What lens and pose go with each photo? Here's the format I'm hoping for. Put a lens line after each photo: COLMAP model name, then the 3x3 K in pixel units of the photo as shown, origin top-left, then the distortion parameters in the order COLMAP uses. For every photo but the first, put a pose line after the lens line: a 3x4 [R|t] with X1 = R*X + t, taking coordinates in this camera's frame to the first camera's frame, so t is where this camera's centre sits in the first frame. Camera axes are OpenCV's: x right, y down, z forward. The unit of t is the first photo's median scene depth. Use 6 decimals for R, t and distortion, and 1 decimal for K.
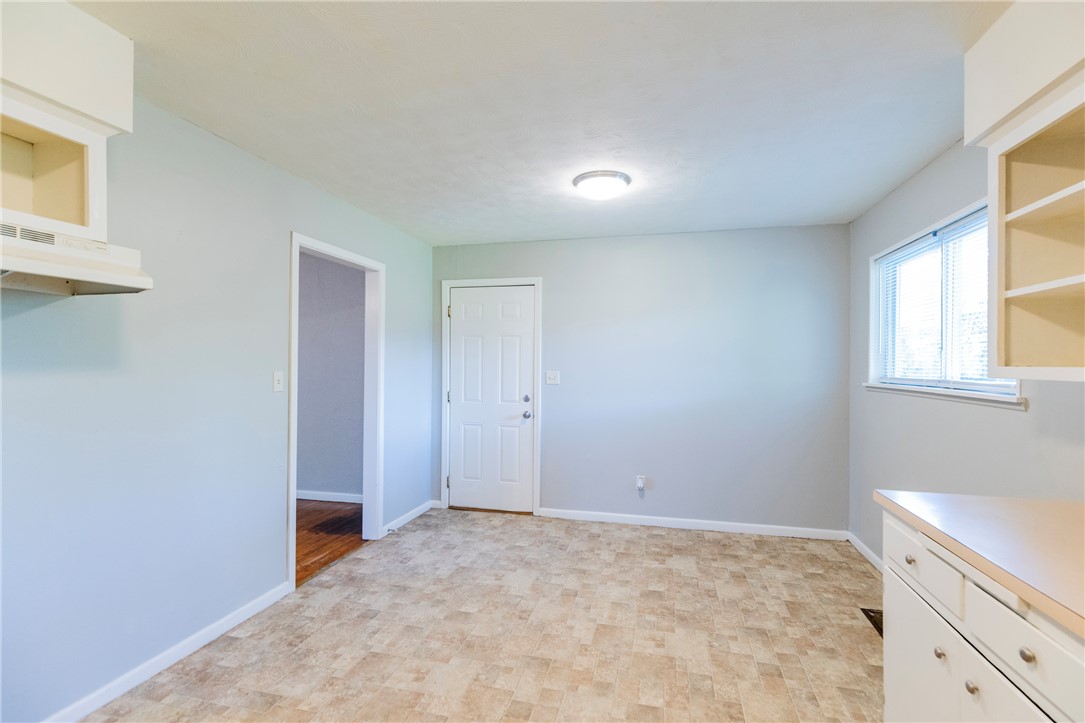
lens RADIAL K [[491.3, 0, 553.7], [0, 491.3, 361.1], [0, 0, 1]] dist [0.015088, -0.000339]
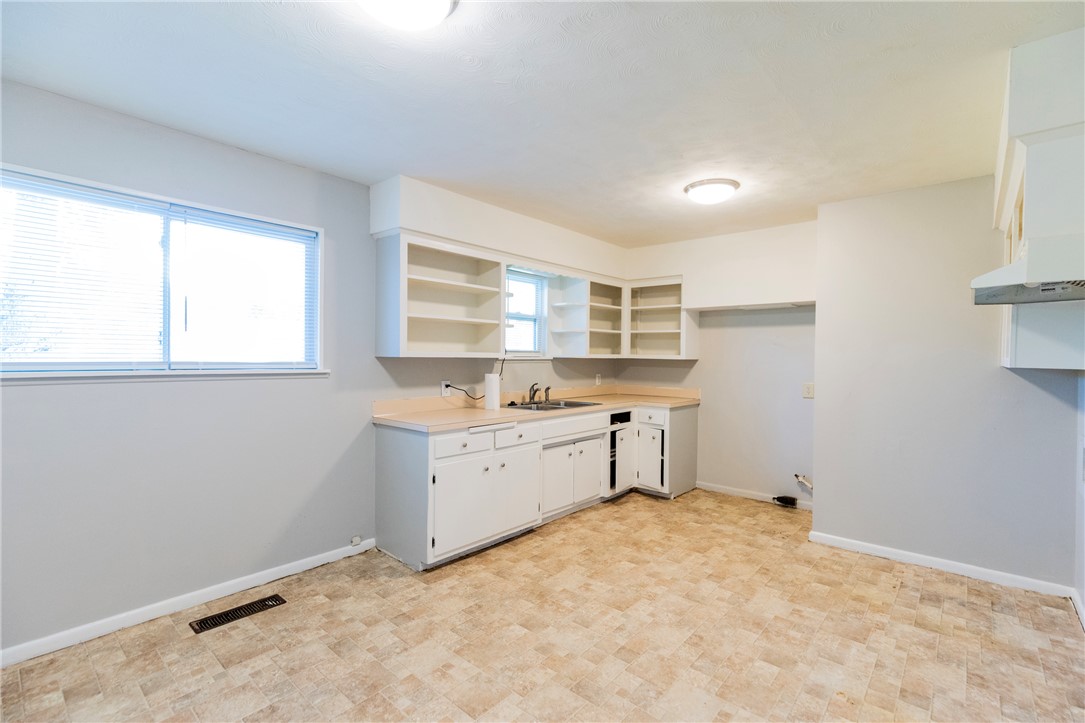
lens RADIAL K [[491.3, 0, 553.7], [0, 491.3, 361.1], [0, 0, 1]] dist [0.015088, -0.000339]
pose [[-0.891537, -0.015978, 0.452665, -0.350708], [-0.016833, 0.999856, 0.002139, 0.024247], [-0.452634, -0.005712, -0.891678, 1.730941]]
